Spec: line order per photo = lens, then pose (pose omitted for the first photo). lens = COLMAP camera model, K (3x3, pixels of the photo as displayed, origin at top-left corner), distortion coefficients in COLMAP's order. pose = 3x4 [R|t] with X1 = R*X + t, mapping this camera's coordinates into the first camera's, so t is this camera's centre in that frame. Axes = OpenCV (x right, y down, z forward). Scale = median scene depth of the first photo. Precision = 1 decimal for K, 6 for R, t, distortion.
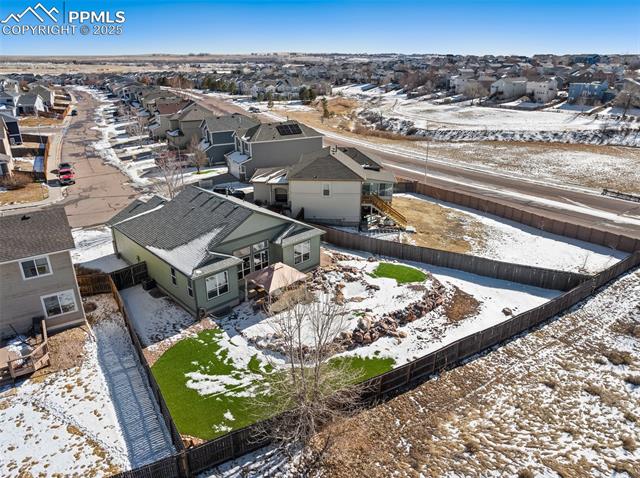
lens RADIAL K [[449.3, 0, 320.0], [0, 449.3, 239.0], [0, 0, 1]] dist [-0.041042, 0.000327]
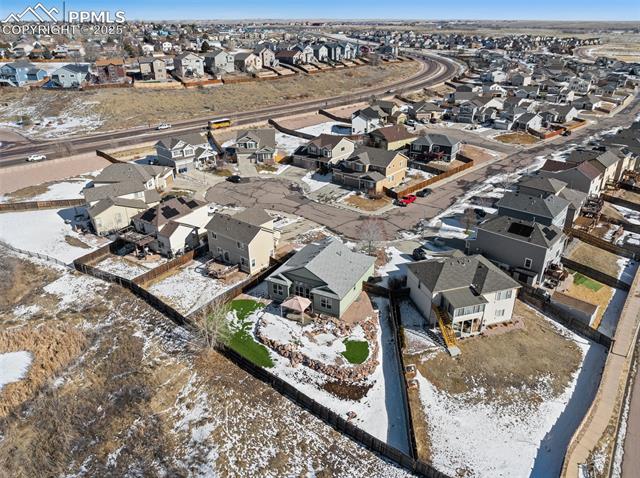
lens RADIAL K [[449.3, 0, 320.0], [0, 449.3, 239.0], [0, 0, 1]] dist [-0.041042, 0.000327]
pose [[0.321214, 0.401868, -0.857510, 1.414404], [-0.353533, 0.890918, 0.285095, -0.713252], [0.878542, 0.211582, 0.428249, 0.207896]]
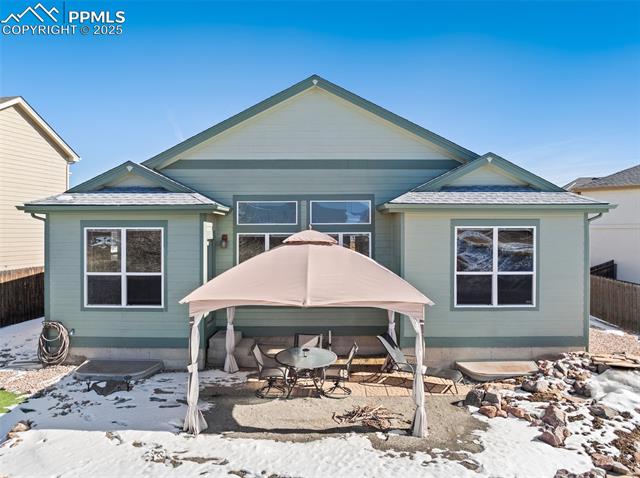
lens RADIAL K [[446.7, 0, 320.0], [0, 446.7, 239.0], [0, 0, 1]] dist [-0.009092, 0.001616]
pose [[0.728117, -0.007670, -0.685410, 0.067602], [-0.258228, 0.923197, -0.284650, 0.123258], [0.634952, 0.384250, 0.670215, 0.811982]]
